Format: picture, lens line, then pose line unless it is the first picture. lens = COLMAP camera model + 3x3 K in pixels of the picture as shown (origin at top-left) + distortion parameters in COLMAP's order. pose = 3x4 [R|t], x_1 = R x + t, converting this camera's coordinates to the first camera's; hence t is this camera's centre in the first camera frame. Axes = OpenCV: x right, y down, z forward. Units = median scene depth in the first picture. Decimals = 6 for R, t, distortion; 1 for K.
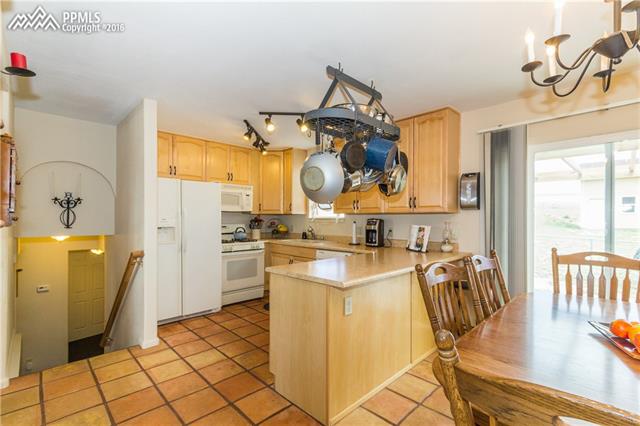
lens RADIAL K [[294.9, 0, 318.1], [0, 294.9, 215.4], [0, 0, 1]] dist [0.005430, 0.000719]
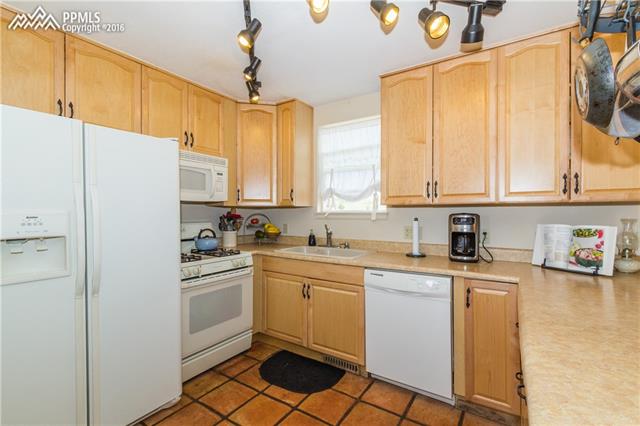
lens RADIAL K [[294.9, 0, 319.0], [0, 294.9, 211.3], [0, 0, 1]] dist [0.005430, 0.000719]
pose [[0.976636, -0.001238, 0.214897, -0.174597], [0.000179, 0.999988, 0.004945, 0.003345], [-0.214901, -0.004791, 0.976624, 0.393564]]
